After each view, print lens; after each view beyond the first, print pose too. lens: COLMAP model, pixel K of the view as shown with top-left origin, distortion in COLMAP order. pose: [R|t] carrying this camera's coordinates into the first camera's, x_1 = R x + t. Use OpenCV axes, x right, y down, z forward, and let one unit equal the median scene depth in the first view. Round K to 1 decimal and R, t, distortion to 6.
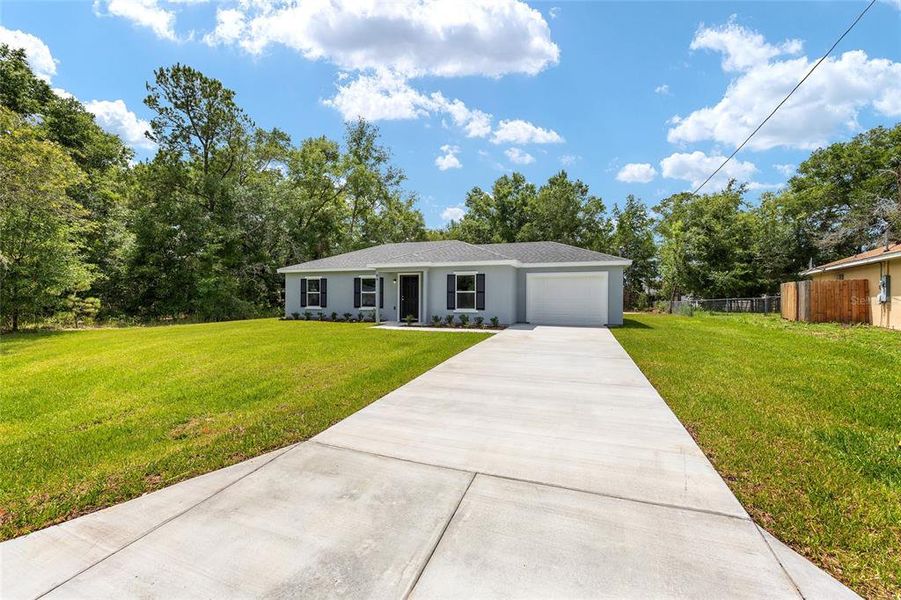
lens RADIAL K [[369.6, 0, 449.0], [0, 369.6, 296.9], [0, 0, 1]] dist [0.000108, 0.000047]
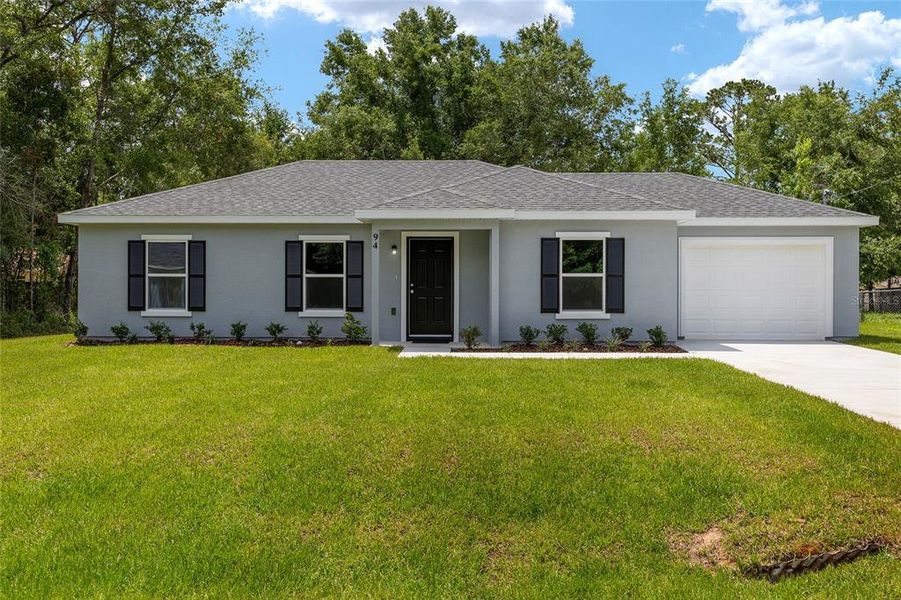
lens RADIAL K [[848.6, 0, 451.3], [0, 848.6, 300.2], [0, 0, 1]] dist [0.023780, 0.000000]
pose [[0.944879, -0.008018, 0.327323, -0.402318], [0.000584, 0.999740, 0.022805, -0.005365], [-0.327420, -0.021357, 0.944637, 0.017977]]
